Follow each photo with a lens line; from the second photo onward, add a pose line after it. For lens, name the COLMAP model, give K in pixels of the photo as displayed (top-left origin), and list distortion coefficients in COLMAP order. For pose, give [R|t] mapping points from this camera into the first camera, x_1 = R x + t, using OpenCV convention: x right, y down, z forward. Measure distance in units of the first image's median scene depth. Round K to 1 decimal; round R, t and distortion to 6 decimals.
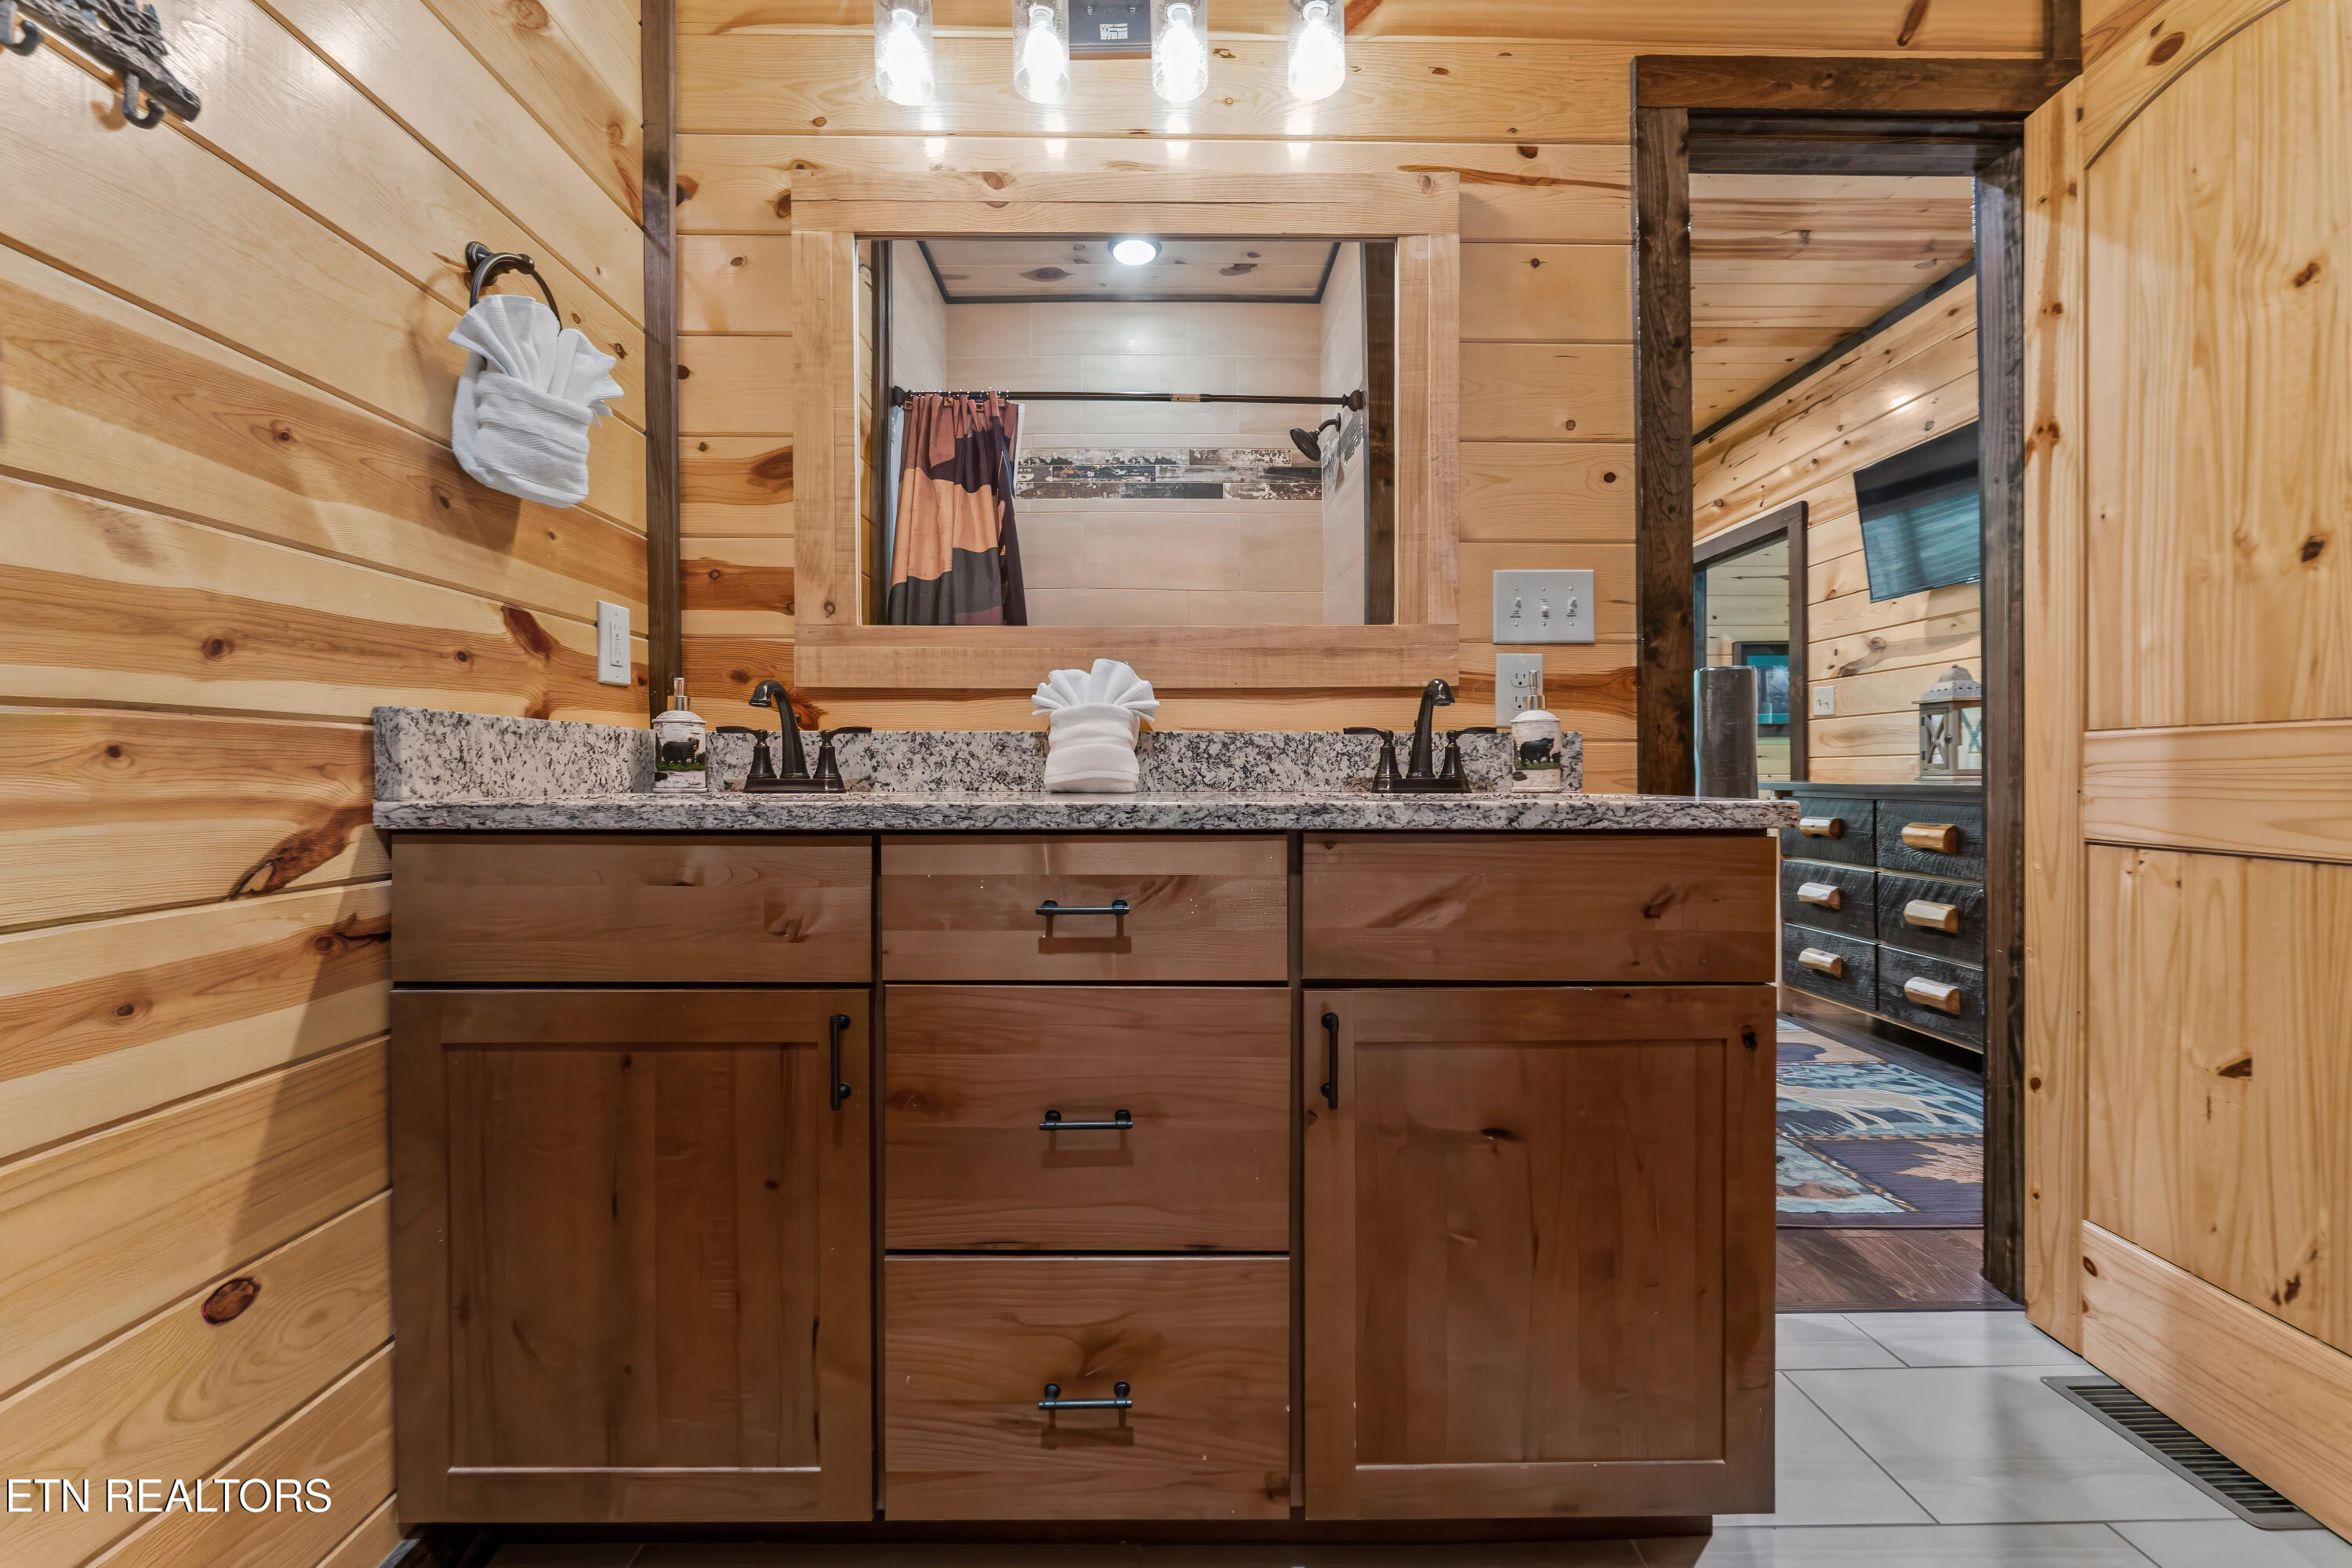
lens RADIAL K [[954.3, 0, 1171.9], [0, 954.3, 776.8], [0, 0, 1]] dist [0.001487, -0.001310]
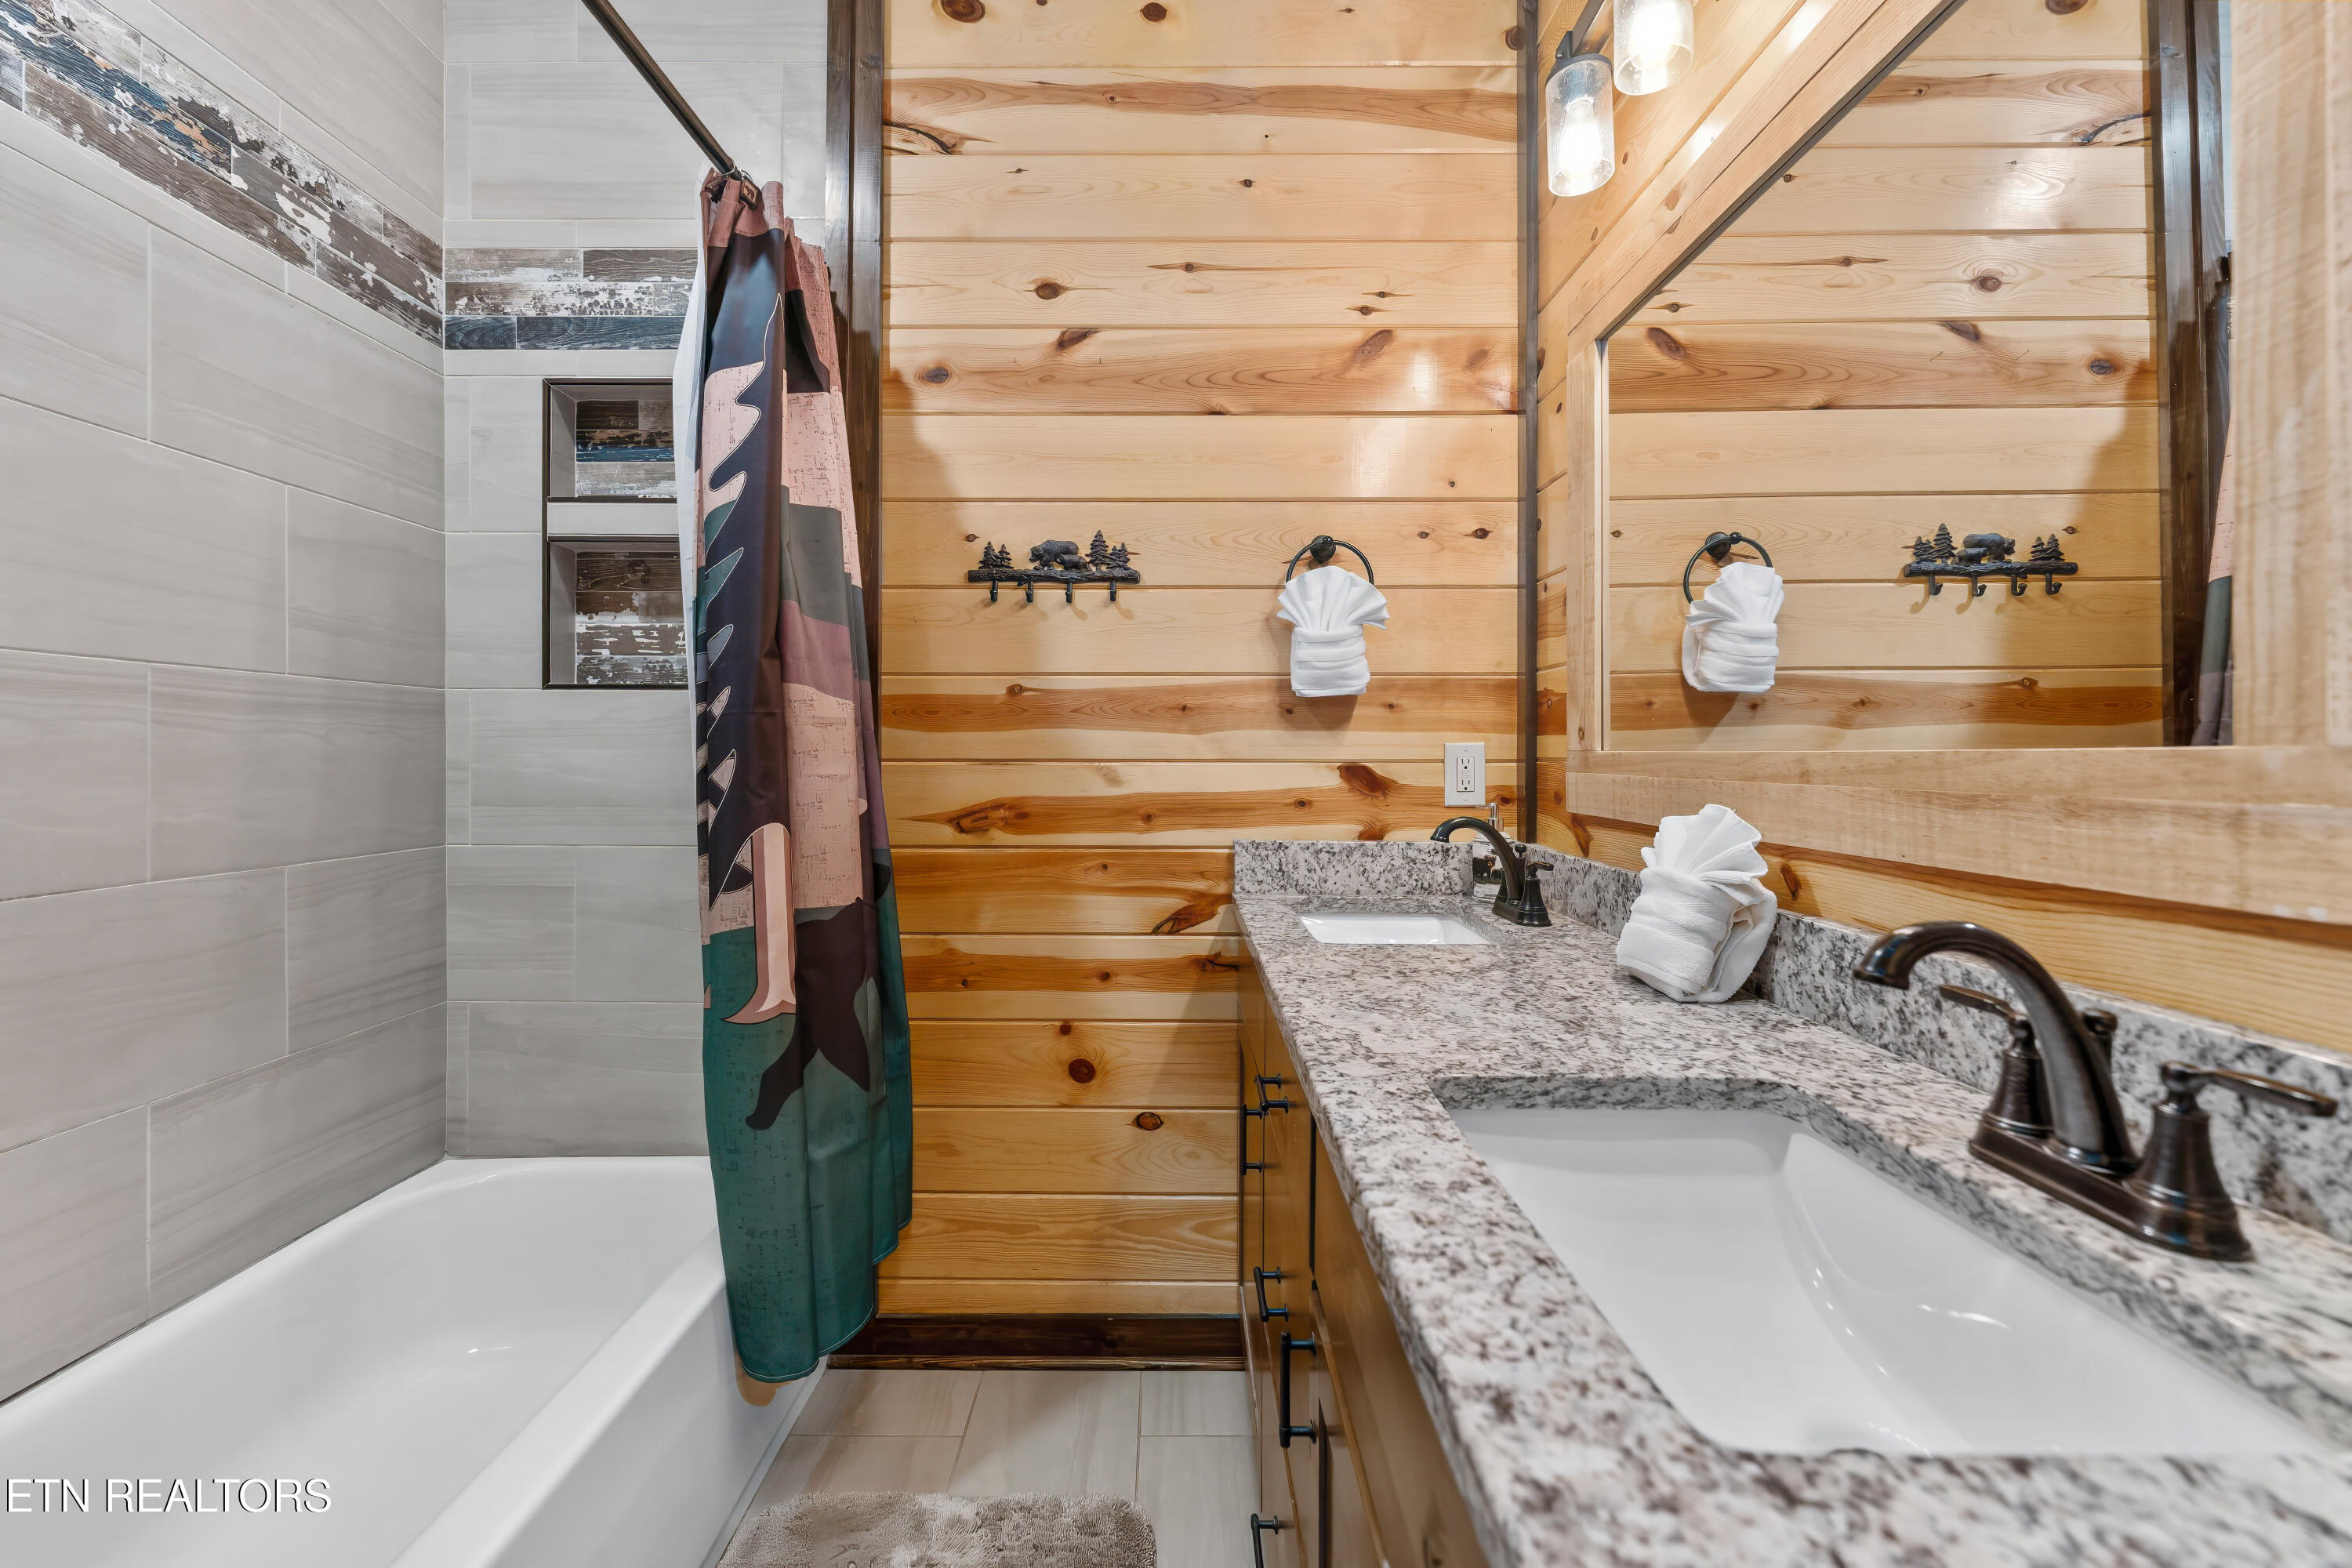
lens RADIAL K [[954.3, 0, 1158.1], [0, 954.3, 747.5], [0, 0, 1]] dist [0.001487, -0.001310]
pose [[-0.035195, -0.001694, -0.999379, 0.793576], [-0.003420, 0.999993, -0.001575, -0.197755], [0.999375, 0.003362, -0.035201, 0.739861]]
